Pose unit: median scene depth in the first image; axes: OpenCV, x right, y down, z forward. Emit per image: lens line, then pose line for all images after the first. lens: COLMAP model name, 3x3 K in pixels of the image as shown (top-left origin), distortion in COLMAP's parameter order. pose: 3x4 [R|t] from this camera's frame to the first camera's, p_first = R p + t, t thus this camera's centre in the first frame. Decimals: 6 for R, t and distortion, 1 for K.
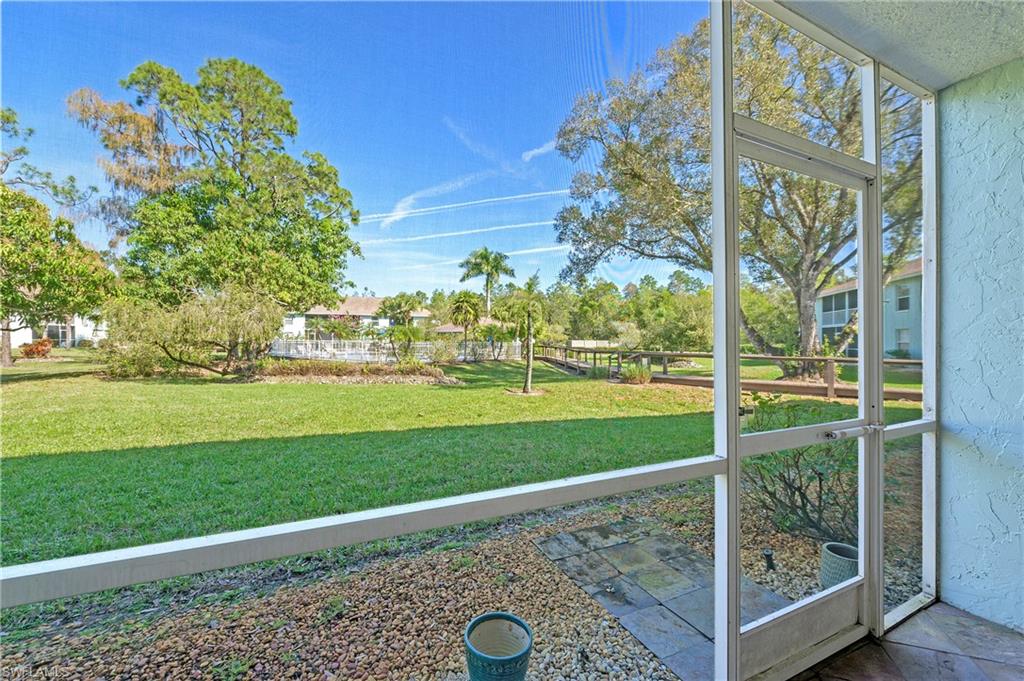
lens RADIAL K [[418.4, 0, 513.0], [0, 418.4, 321.2], [0, 0, 1]] dist [-0.008073, -0.000221]
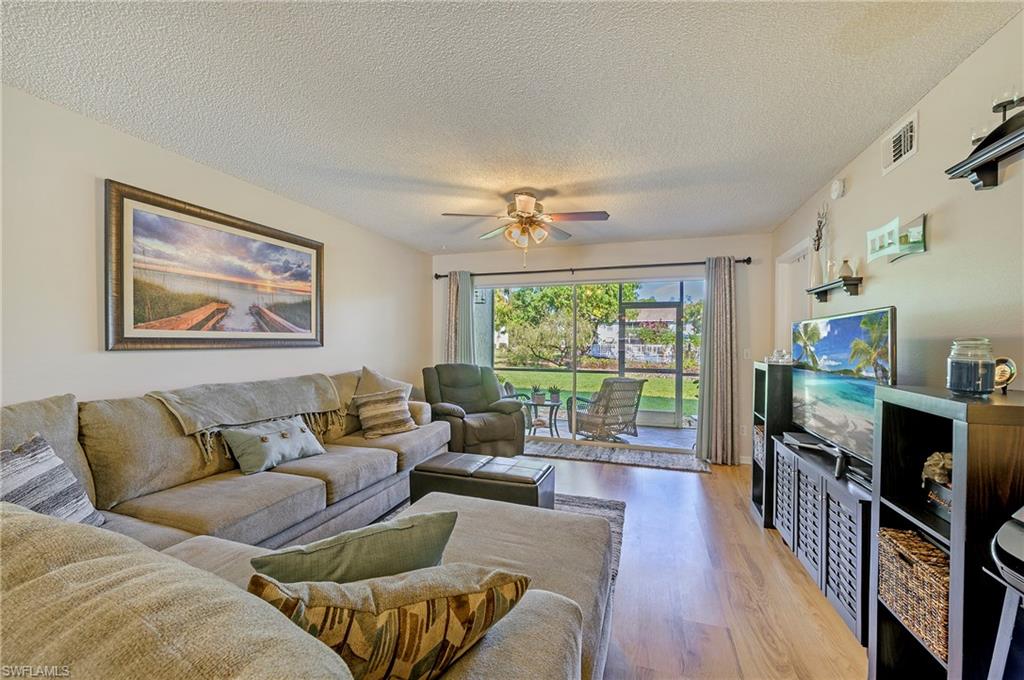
lens RADIAL K [[410.6, 0, 513.3], [0, 410.6, 344.8], [0, 0, 1]] dist [-0.000247, -0.000198]
pose [[0.736465, 0.006735, -0.676442, 0.162304], [0.026950, 0.998864, 0.039287, -0.014224], [0.675938, -0.047164, 0.735448, -0.194366]]
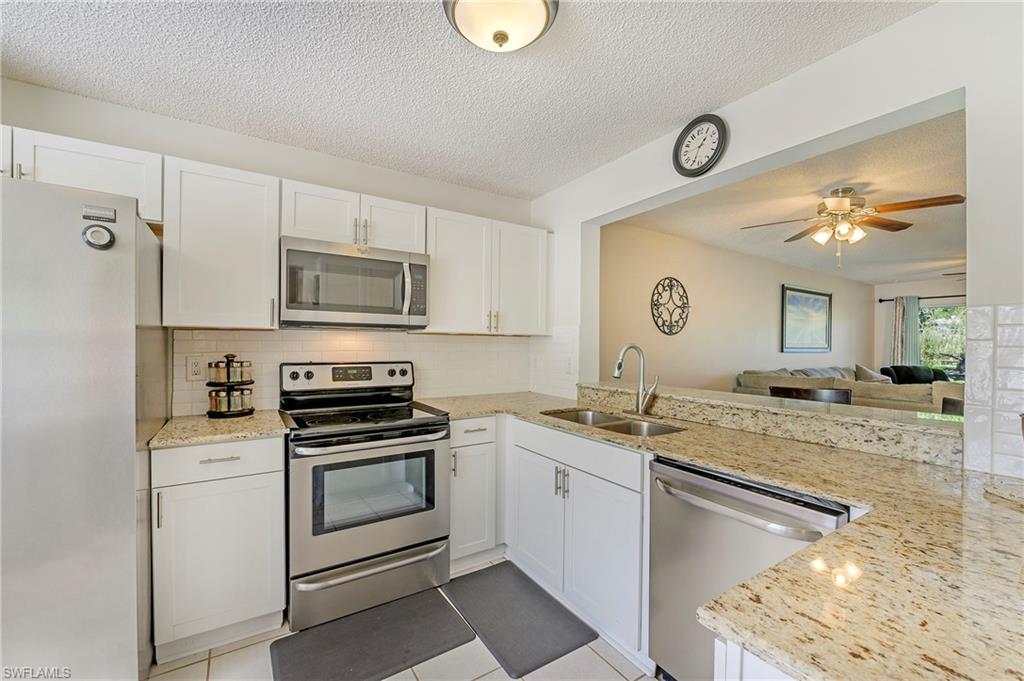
lens RADIAL K [[415.9, 0, 513.7], [0, 415.9, 346.8], [0, 0, 1]] dist [-0.010587, -0.000195]
pose [[0.149979, 0.002582, -0.988686, 0.234018], [0.035135, 0.999351, 0.007939, -0.021425], [0.988065, -0.035928, 0.149791, -0.358008]]
